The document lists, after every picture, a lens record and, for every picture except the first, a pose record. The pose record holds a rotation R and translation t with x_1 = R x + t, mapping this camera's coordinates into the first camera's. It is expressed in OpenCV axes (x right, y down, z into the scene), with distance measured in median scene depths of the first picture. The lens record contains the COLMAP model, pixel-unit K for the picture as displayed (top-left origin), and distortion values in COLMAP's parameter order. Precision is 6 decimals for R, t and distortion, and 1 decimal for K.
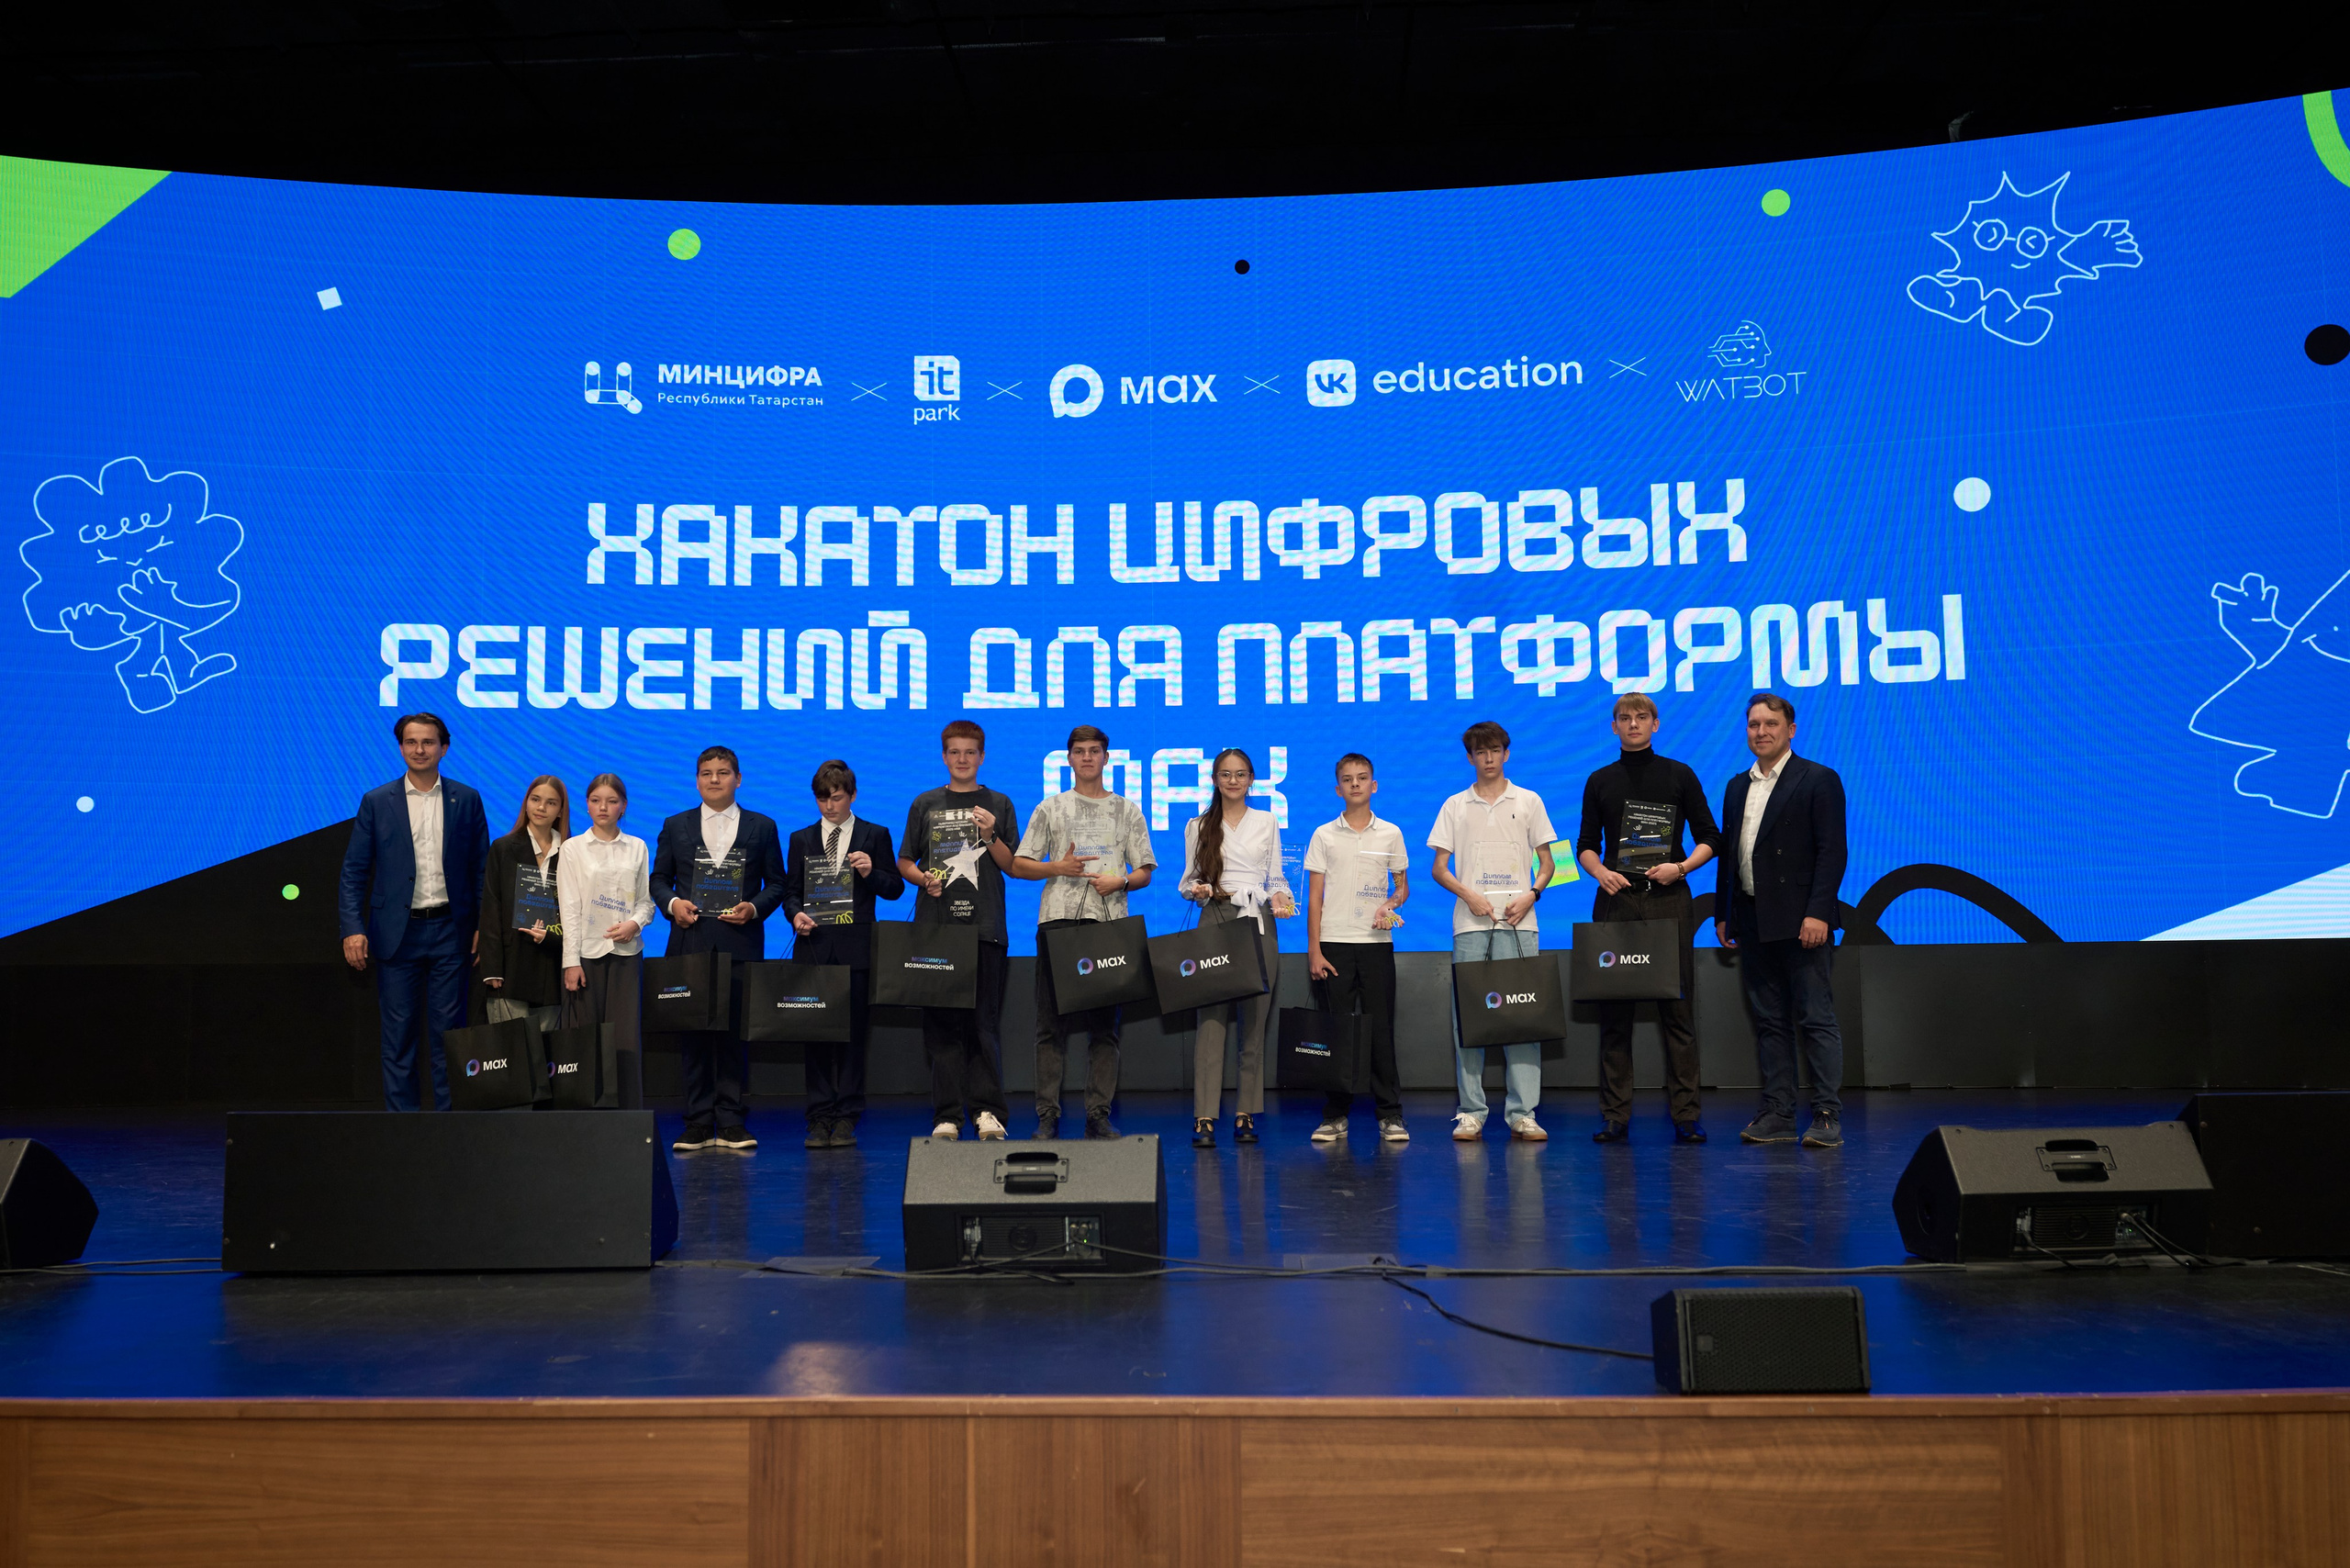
lens RADIAL K [[2043.1, 0, 1166.0], [0, 2043.1, 798.4], [0, 0, 1]] dist [-0.010451, -0.000547]
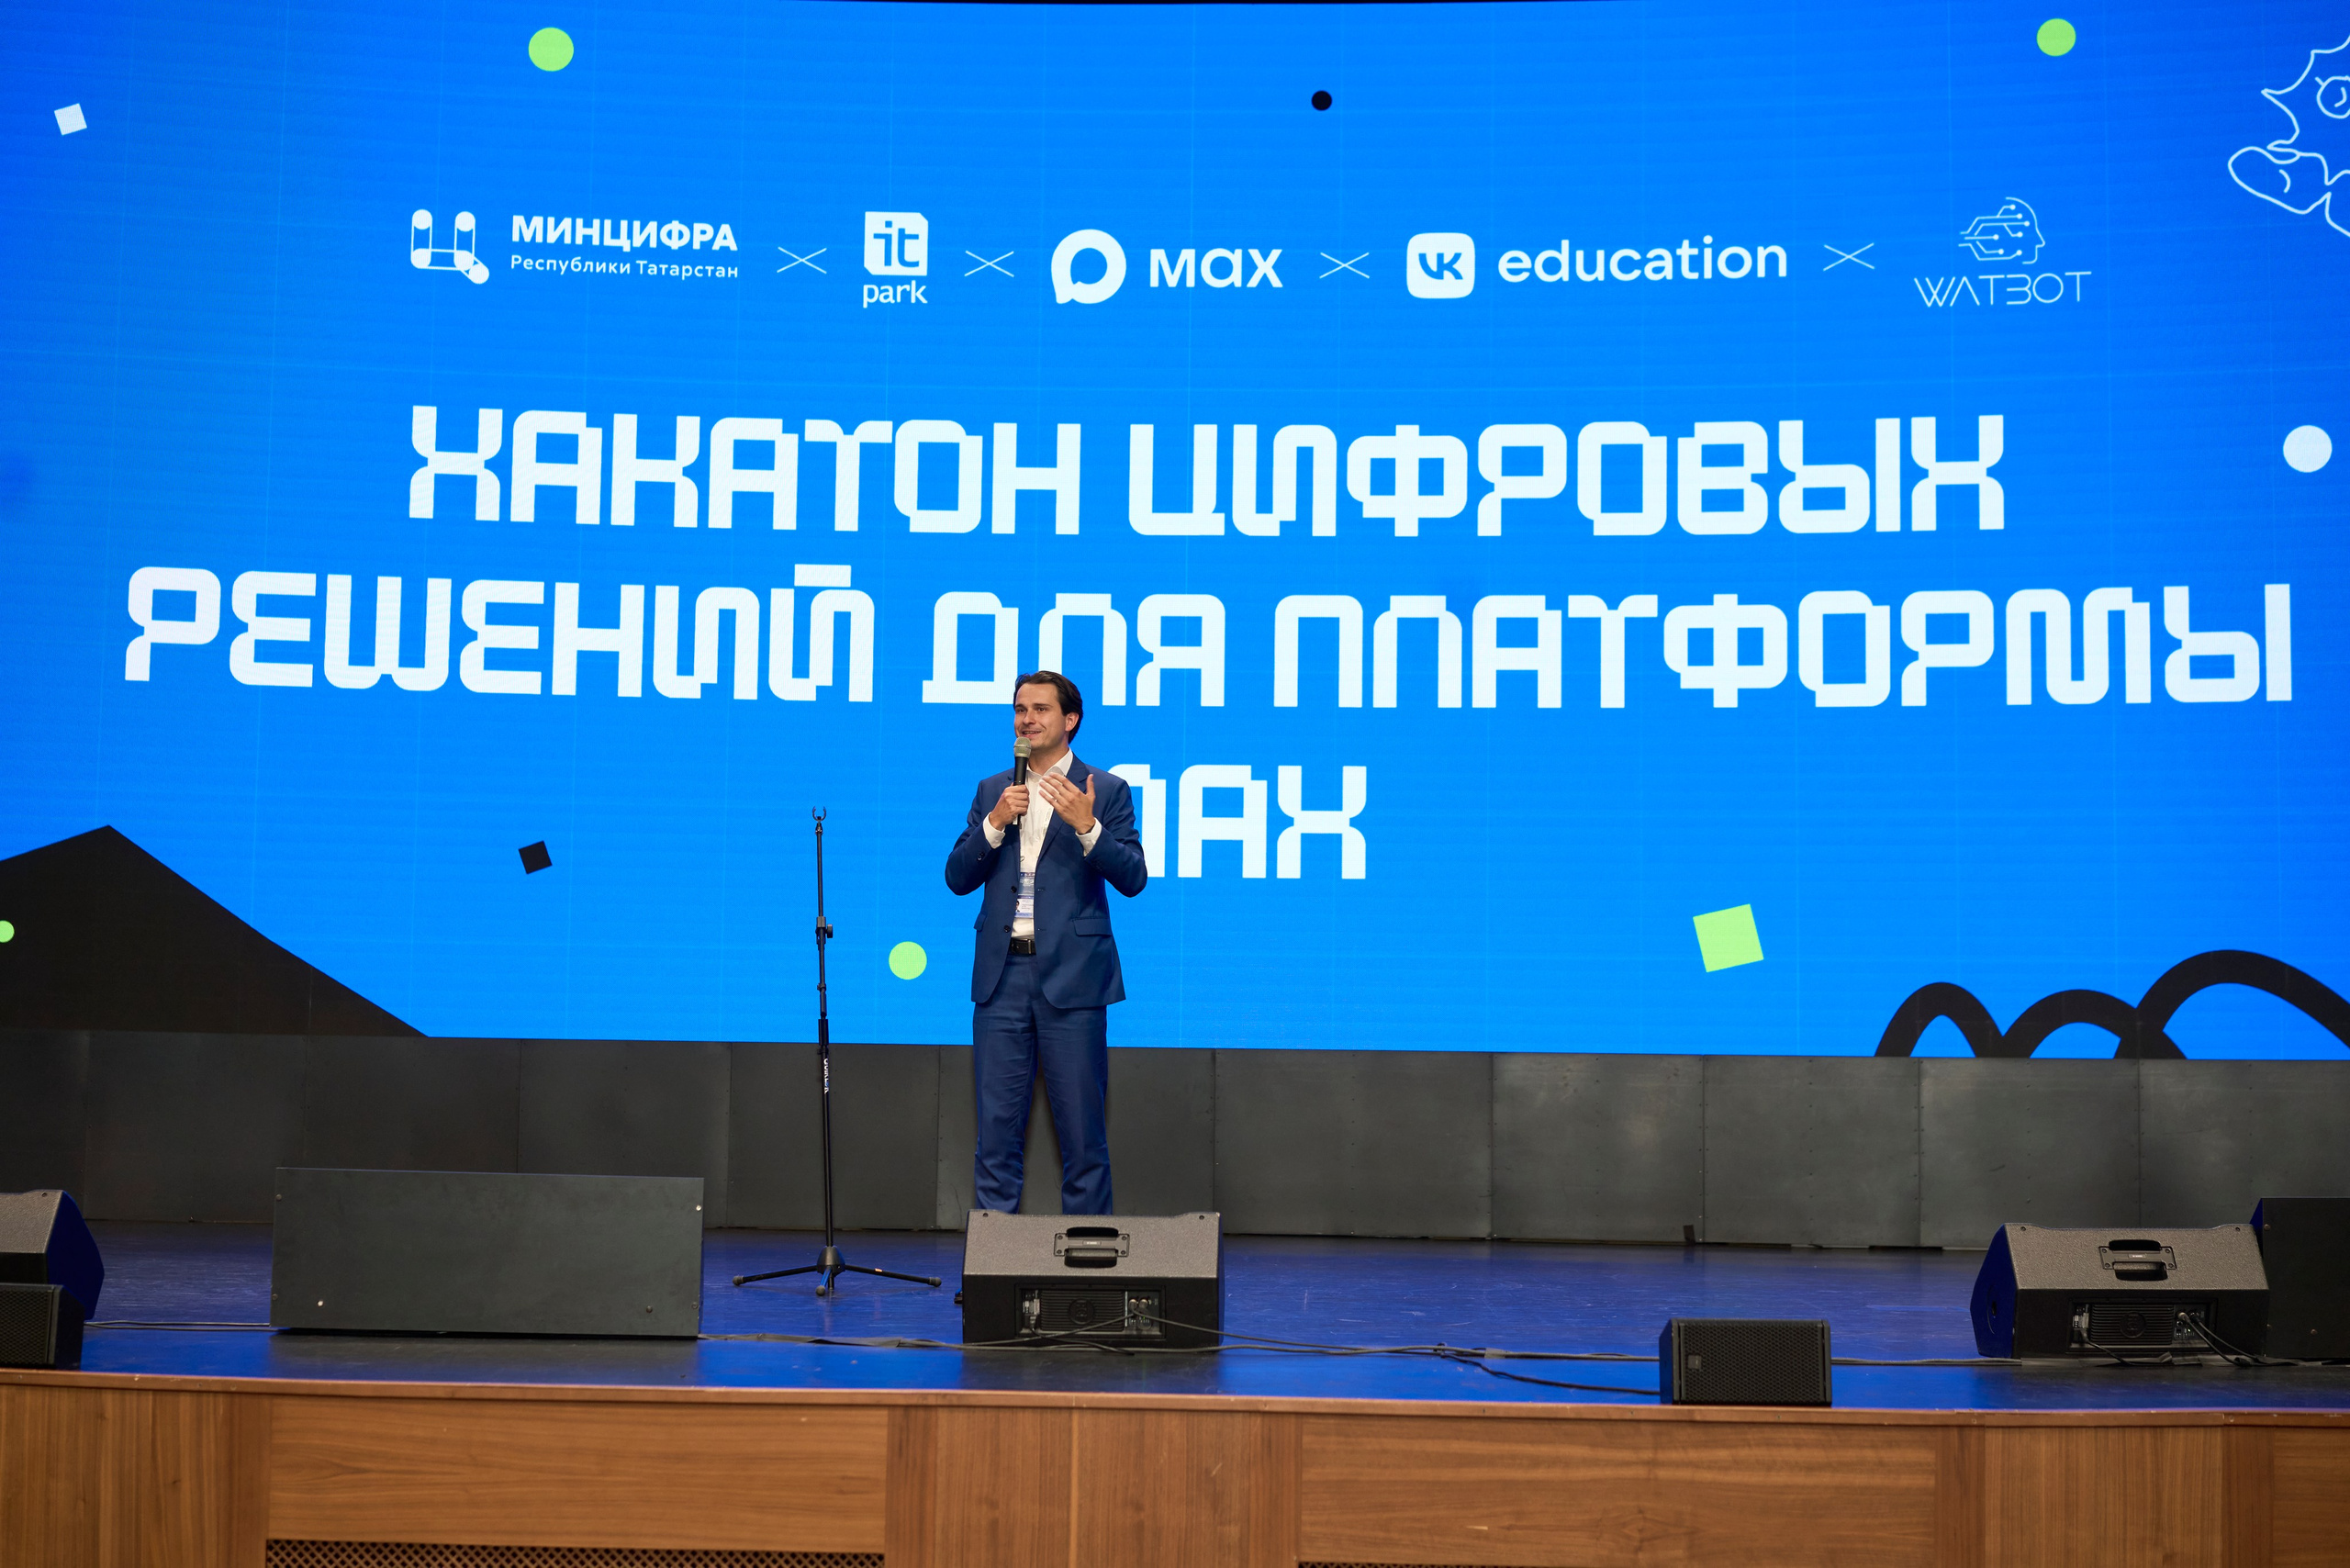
lens RADIAL K [[3569.5, 0, 1155.6], [0, 3569.5, 784.6], [0, 0, 1]] dist [0.101447, -0.837455]
pose [[0.999679, 0.025286, -0.001364, -0.013967], [-0.025289, 0.999678, -0.001969, -0.014357], [0.001314, 0.002003, 0.999997, -0.272096]]
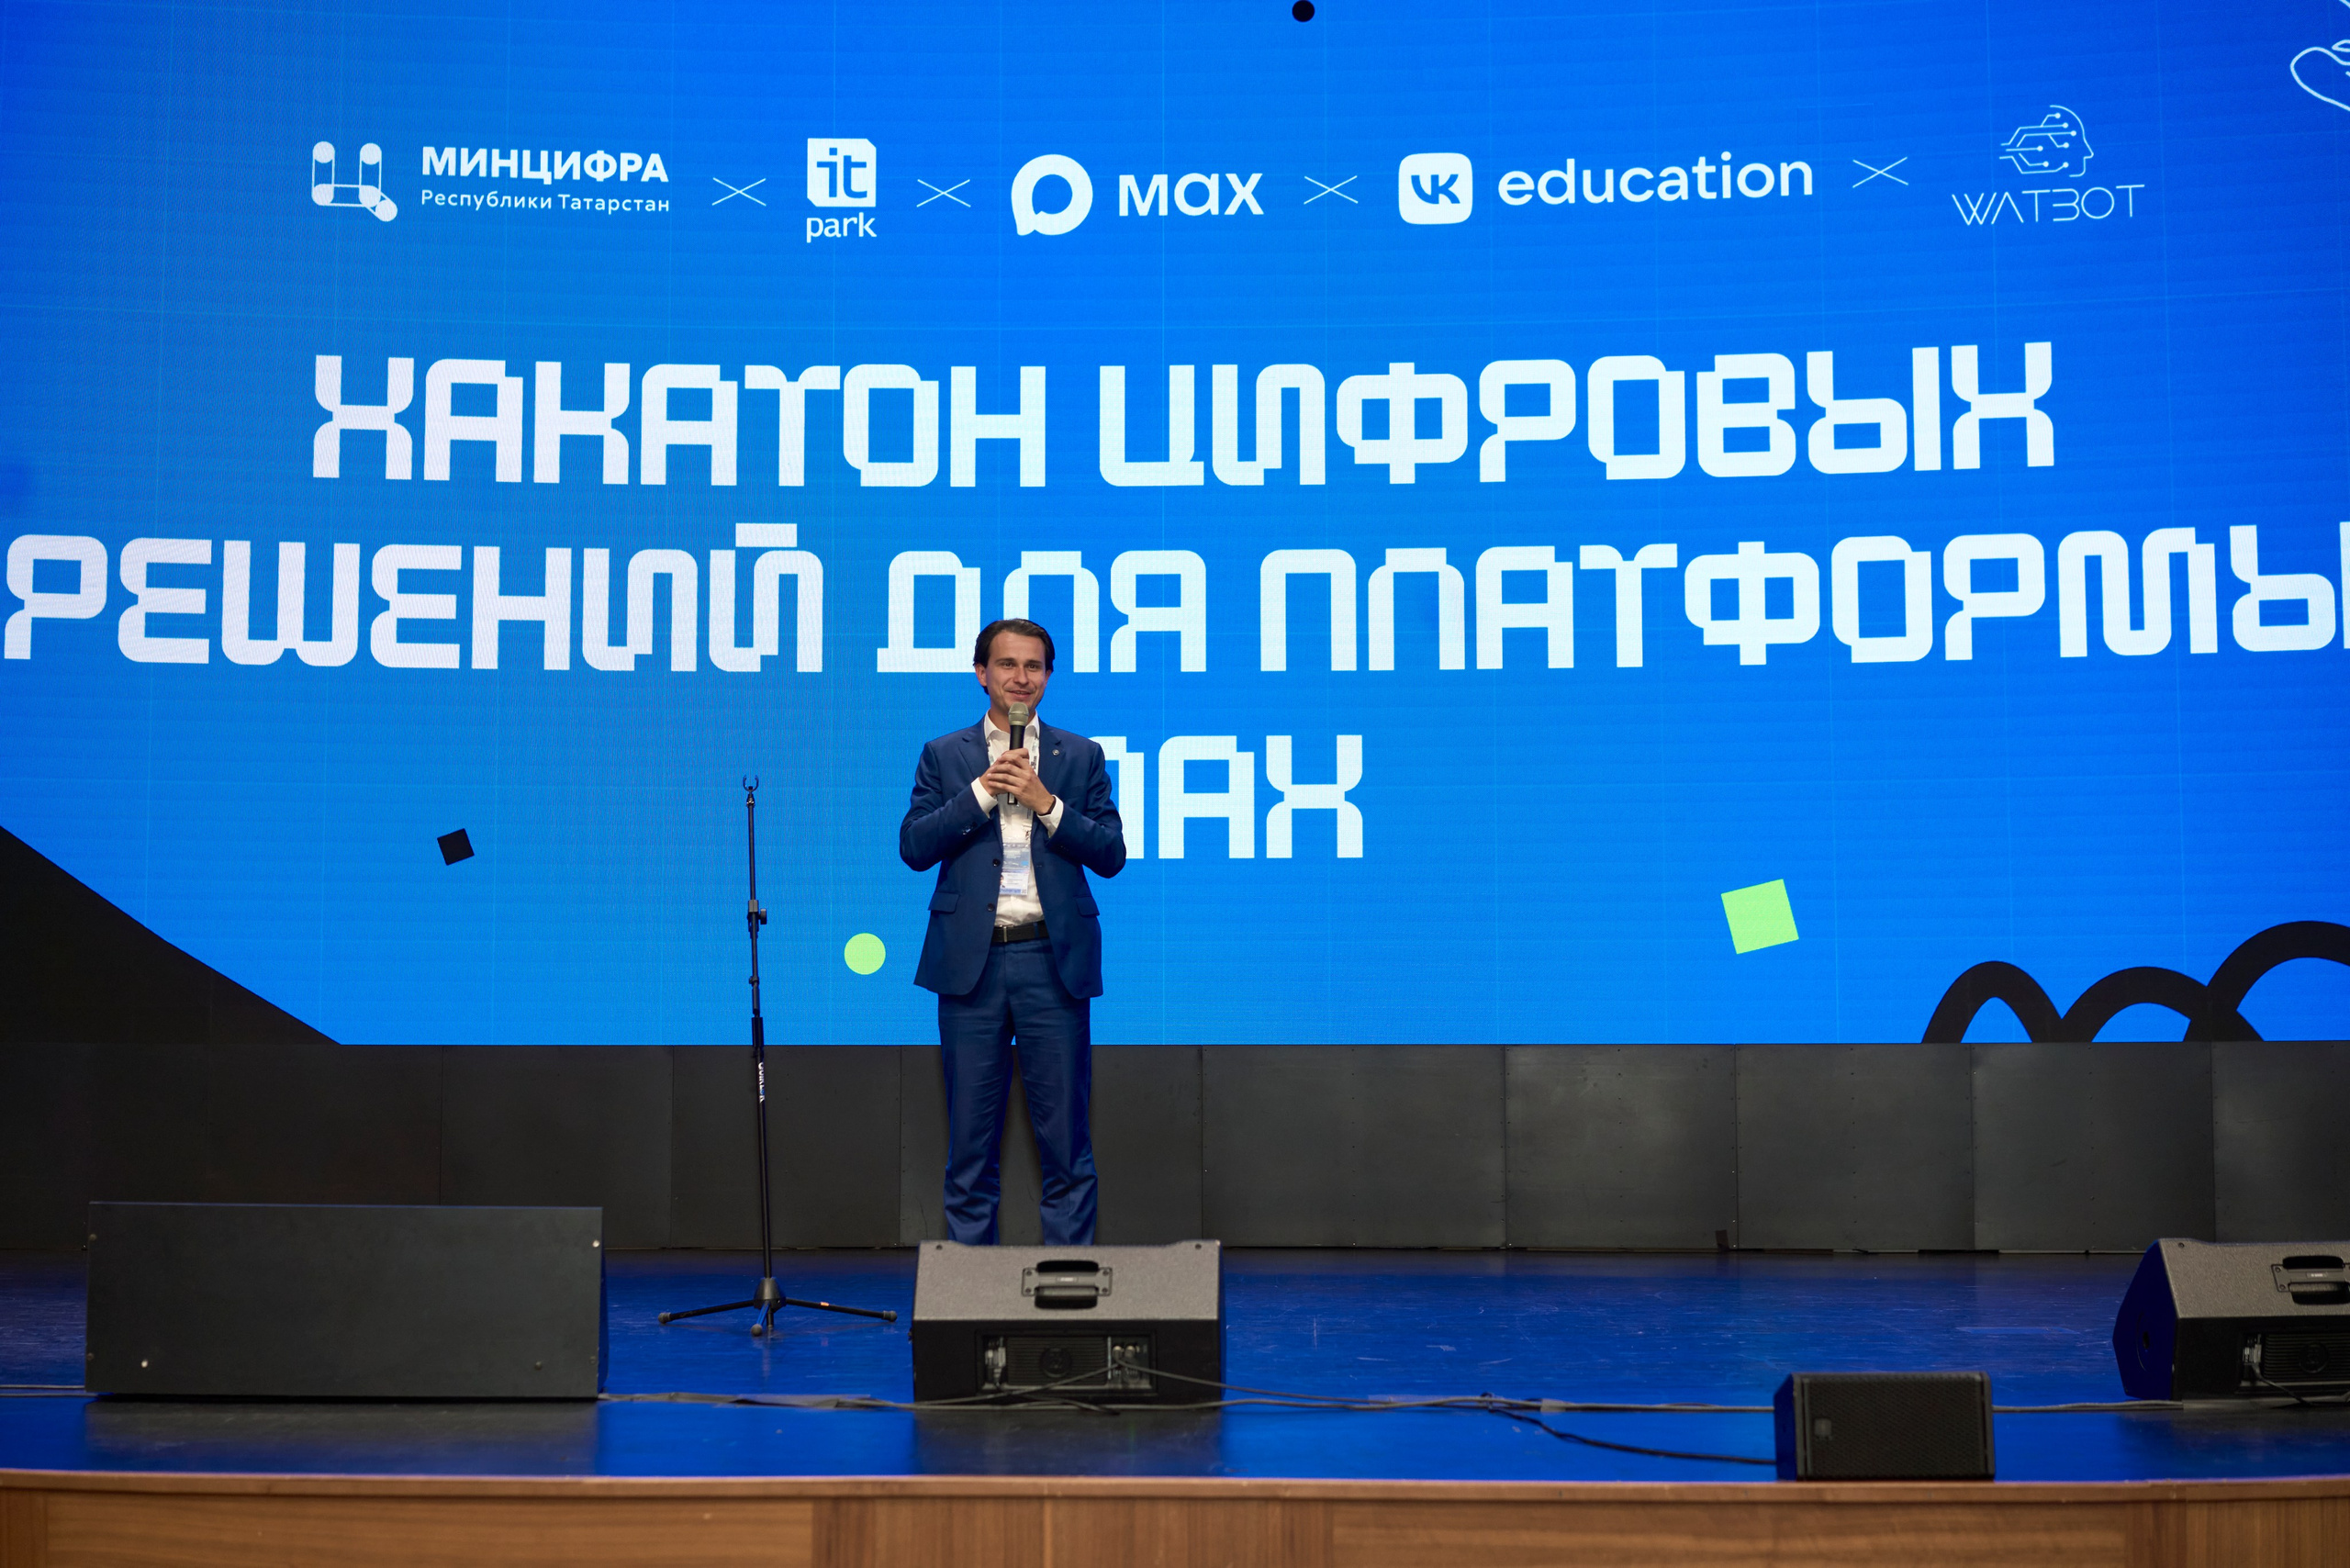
lens RADIAL K [[3569.5, 0, 1155.6], [0, 3569.5, 784.6], [0, 0, 1]] dist [0.101447, -0.837455]
pose [[0.999917, 0.011520, 0.005829, -0.014926], [-0.011511, 0.999933, -0.001478, -0.006552], [-0.005846, 0.001410, 0.999982, -0.166357]]
